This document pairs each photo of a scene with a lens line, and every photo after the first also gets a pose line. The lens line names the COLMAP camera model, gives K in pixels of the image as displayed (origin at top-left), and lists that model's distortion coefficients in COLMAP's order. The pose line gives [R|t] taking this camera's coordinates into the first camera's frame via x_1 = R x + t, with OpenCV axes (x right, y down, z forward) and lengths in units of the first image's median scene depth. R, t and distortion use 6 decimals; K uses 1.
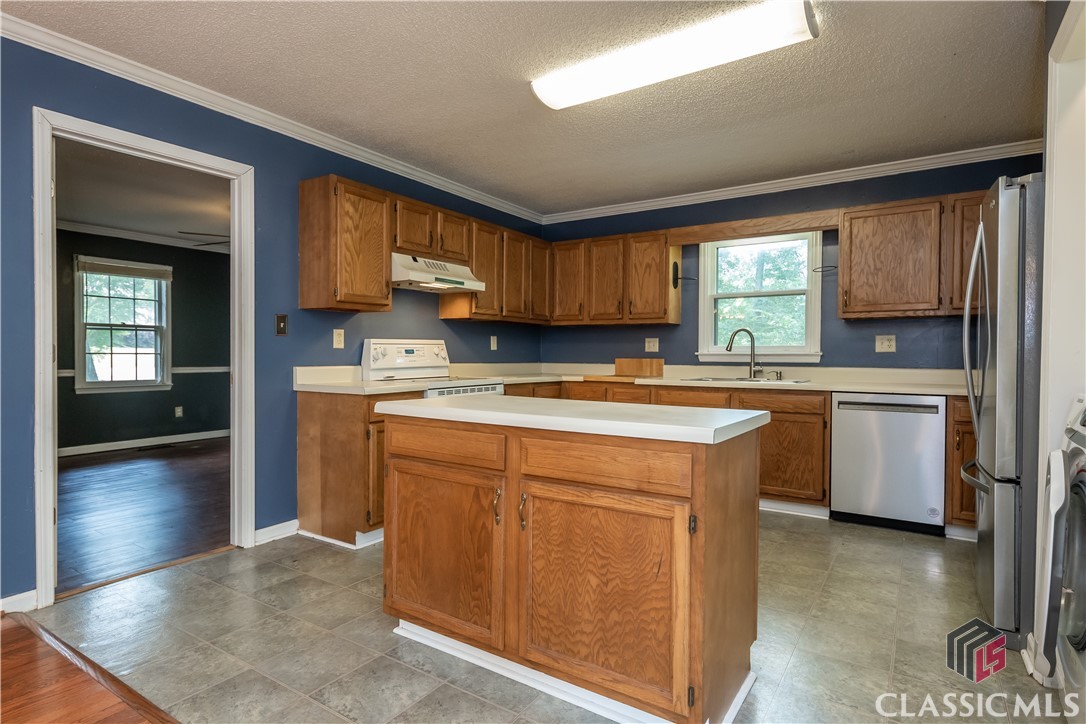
lens RADIAL K [[568.9, 0, 542.2], [0, 568.9, 365.1], [0, 0, 1]] dist [0.008225, -0.001422]
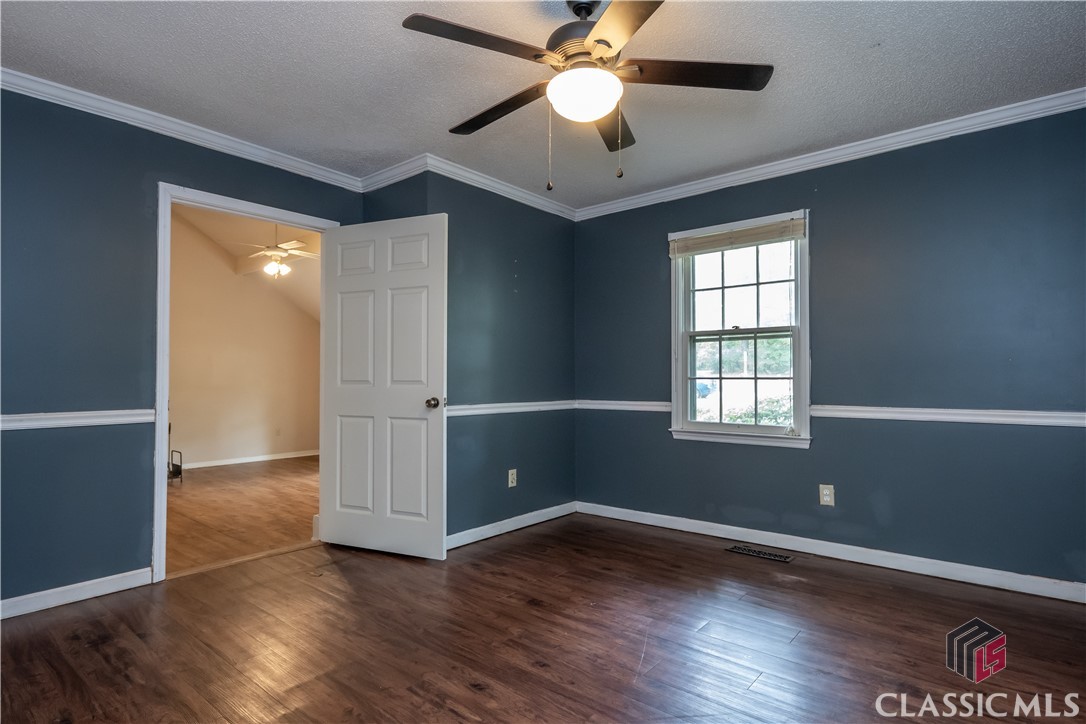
lens RADIAL K [[568.9, 0, 542.2], [0, 568.9, 365.1], [0, 0, 1]] dist [0.008225, -0.001422]
pose [[-0.118555, -0.024487, -0.992645, -0.178878], [-0.019062, 0.999568, -0.022381, -0.025388], [0.992764, 0.016268, -0.118971, 1.311882]]
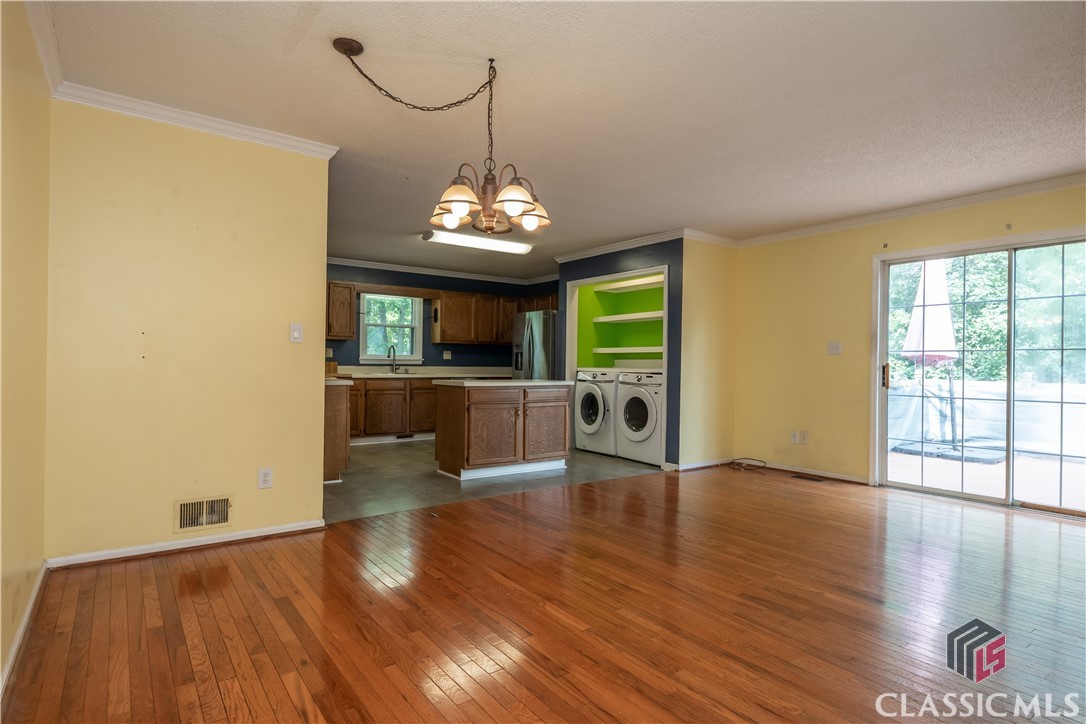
lens RADIAL K [[568.9, 0, 542.2], [0, 568.9, 365.1], [0, 0, 1]] dist [0.008225, -0.001422]
pose [[0.347910, -0.005259, 0.937513, -1.199507], [0.005506, 0.999978, 0.003566, -0.005750], [-0.937512, 0.003921, 0.347931, -0.066854]]
